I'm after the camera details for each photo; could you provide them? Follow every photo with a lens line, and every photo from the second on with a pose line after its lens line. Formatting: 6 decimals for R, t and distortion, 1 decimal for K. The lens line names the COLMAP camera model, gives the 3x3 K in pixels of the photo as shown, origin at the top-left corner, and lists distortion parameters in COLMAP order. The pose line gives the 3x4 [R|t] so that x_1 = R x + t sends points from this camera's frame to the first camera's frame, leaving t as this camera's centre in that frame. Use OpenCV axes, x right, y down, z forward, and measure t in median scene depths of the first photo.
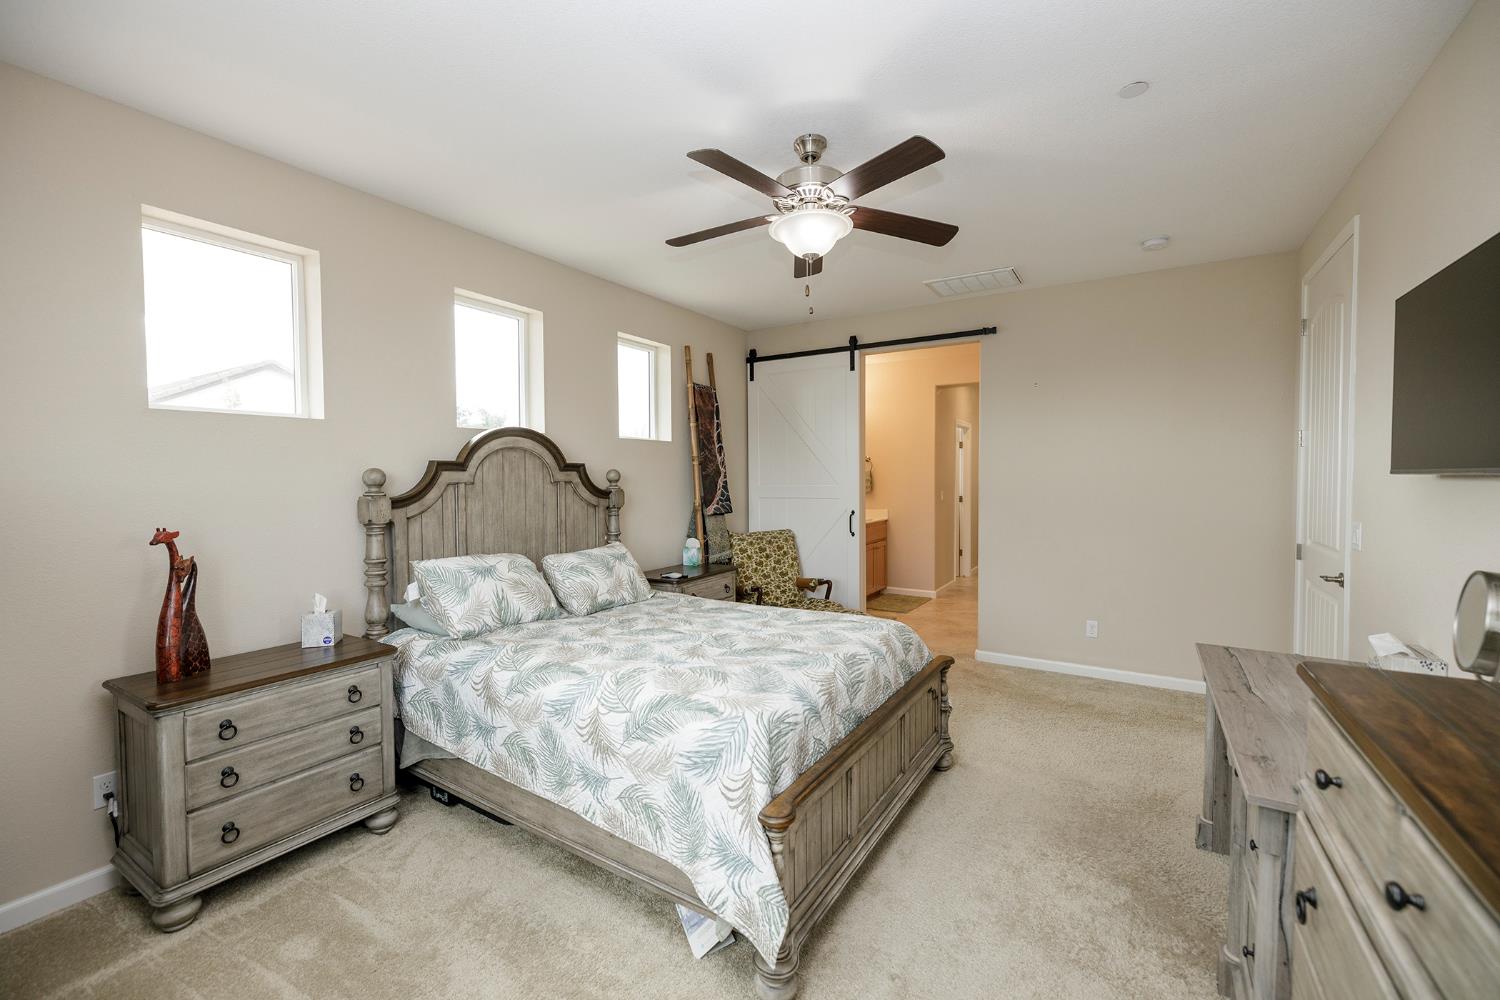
lens RADIAL K [[631.8, 0, 750.0], [0, 631.8, 500.0], [0, 0, 1]] dist [-0.001565, -0.000298]
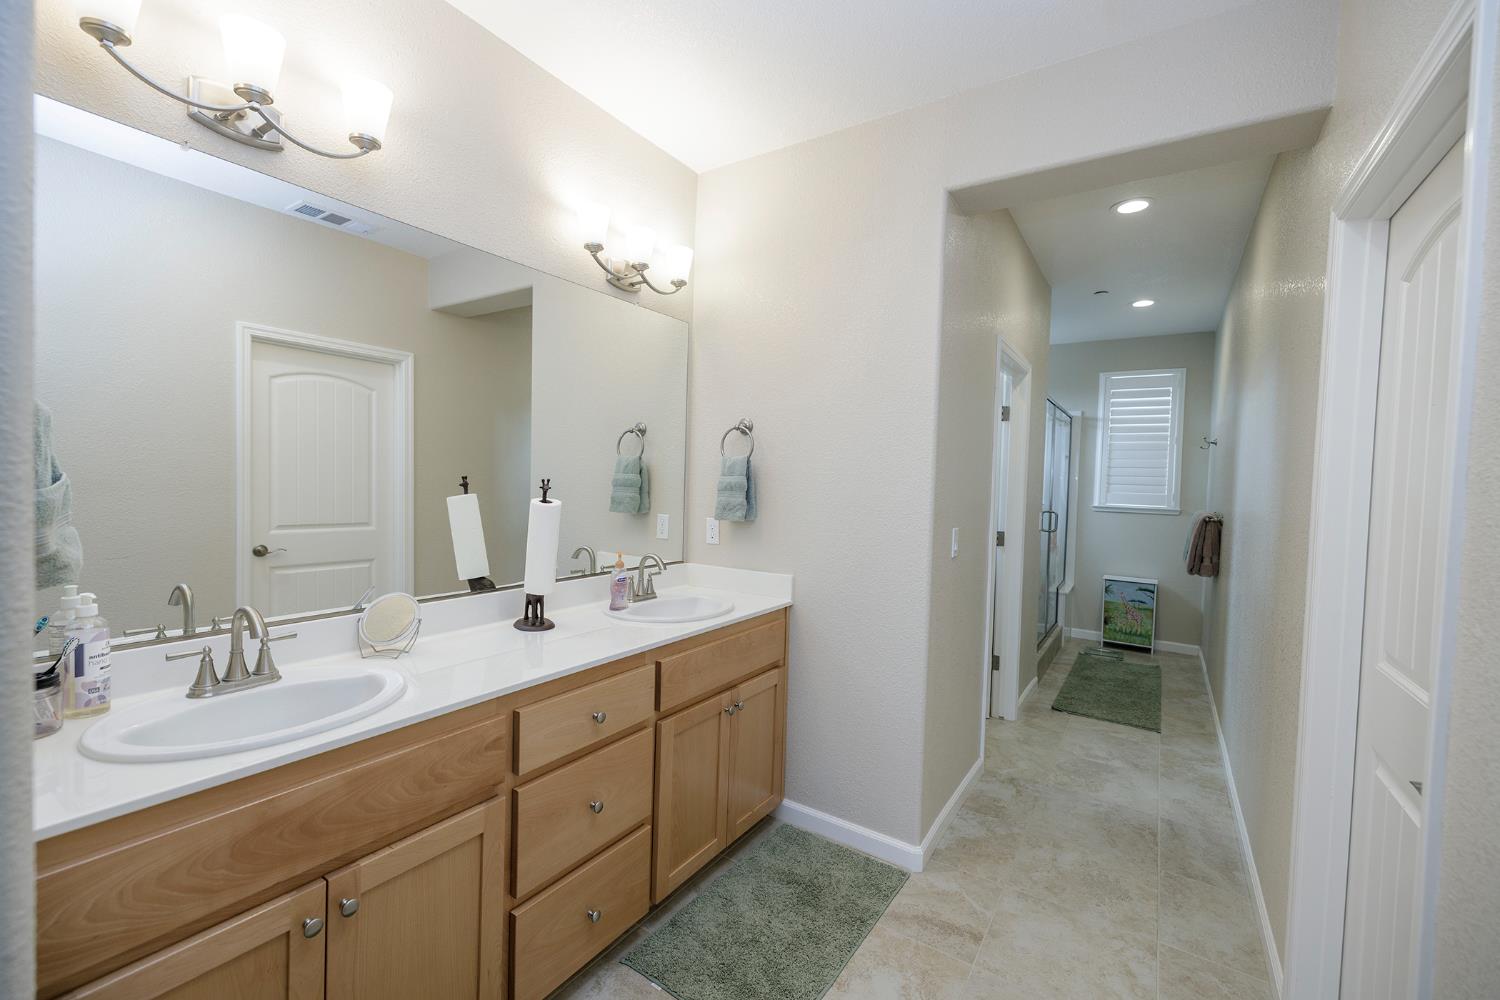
lens RADIAL K [[631.8, 0, 750.0], [0, 631.8, 500.0], [0, 0, 1]] dist [-0.001565, -0.000298]
pose [[0.998992, 0.036788, -0.025723, 0.201876], [-0.036923, 0.999307, -0.004776, -0.022643], [0.025529, 0.005721, 0.999658, 0.659582]]
